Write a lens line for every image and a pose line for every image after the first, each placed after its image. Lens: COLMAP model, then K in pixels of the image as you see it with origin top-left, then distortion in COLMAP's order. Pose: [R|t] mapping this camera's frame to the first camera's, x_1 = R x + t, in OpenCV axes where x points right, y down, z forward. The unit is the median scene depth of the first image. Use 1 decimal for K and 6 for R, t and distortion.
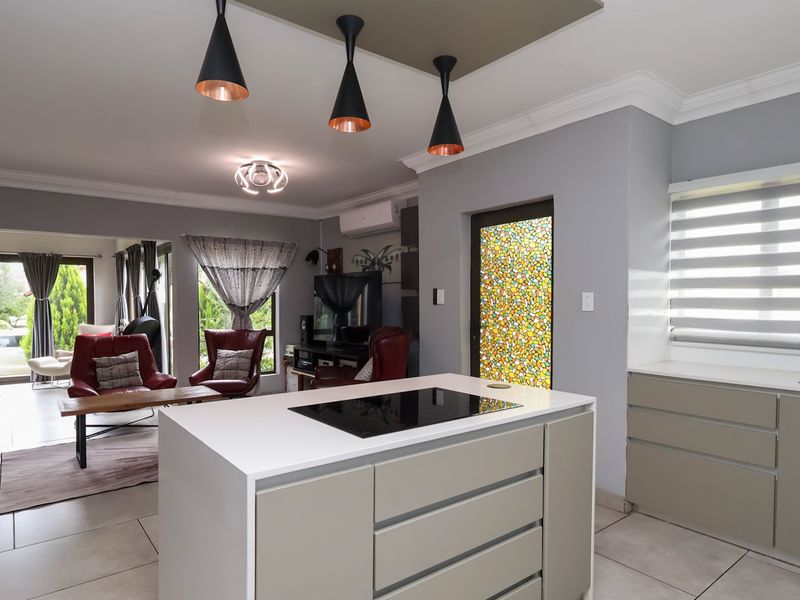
lens RADIAL K [[494.1, 0, 396.0], [0, 494.1, 315.6], [0, 0, 1]] dist [-0.004464, 0.002395]
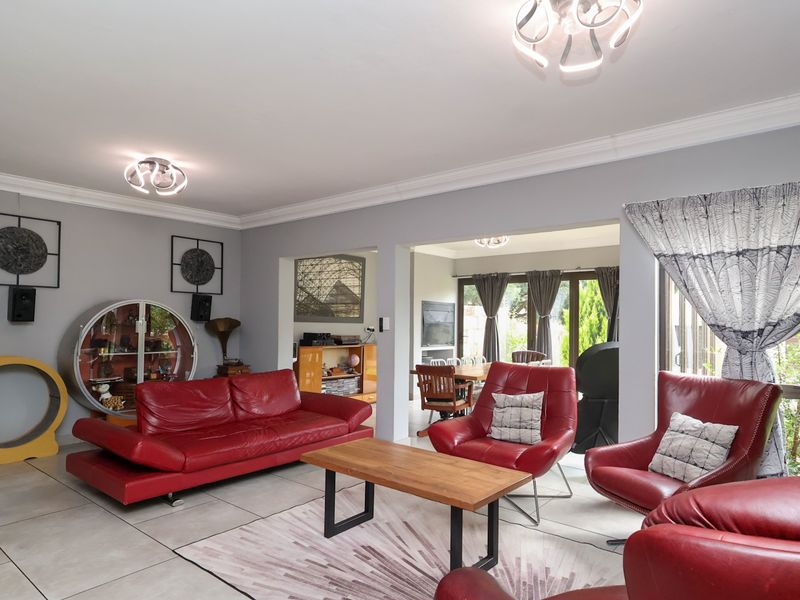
lens RADIAL K [[494.1, 0, 396.0], [0, 494.1, 315.6], [0, 0, 1]] dist [-0.004464, 0.002395]
pose [[0.224202, -0.005807, -0.974525, 0.080244], [-0.039711, 0.999097, -0.015090, -0.013568], [0.973733, 0.042083, 0.223769, 0.616733]]
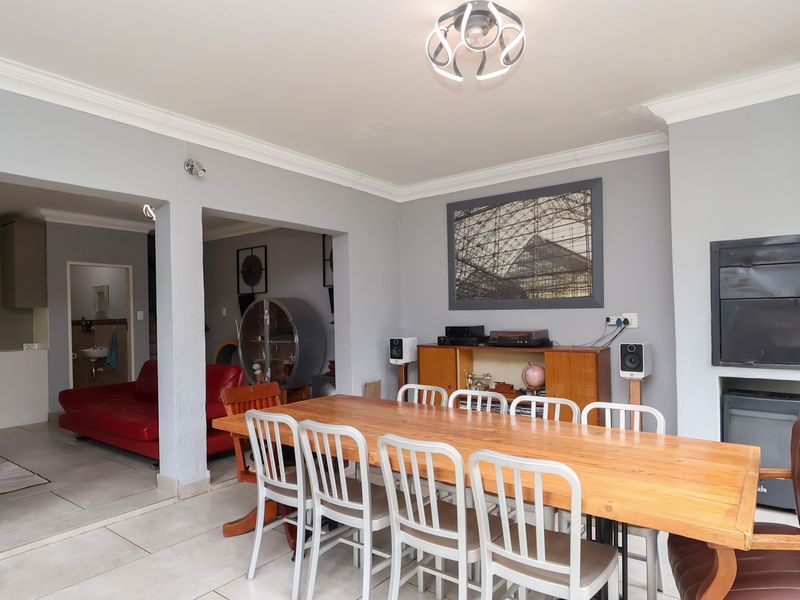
lens RADIAL K [[494.1, 0, 396.0], [0, 494.1, 315.6], [0, 0, 1]] dist [-0.004464, 0.002395]
pose [[-0.968564, 0.022603, -0.247736, -0.879126], [0.016133, 0.999474, 0.028118, -0.023165], [0.248241, 0.023237, -0.968419, 1.481488]]
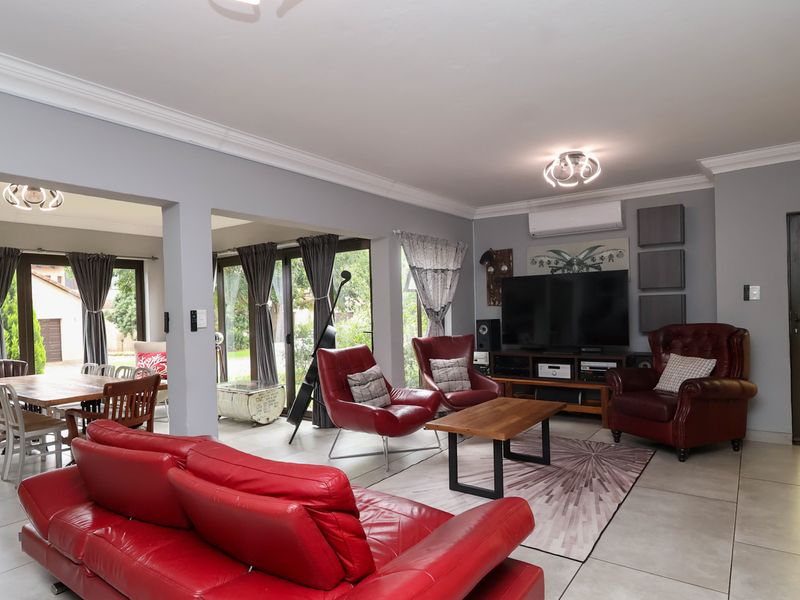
lens RADIAL K [[494.1, 0, 396.0], [0, 494.1, 315.6], [0, 0, 1]] dist [-0.004464, 0.002395]
pose [[0.962823, -0.026806, 0.268800, -0.683385], [0.031864, 0.999387, -0.014469, 0.000324], [-0.268247, 0.022496, 0.963087, 0.153459]]
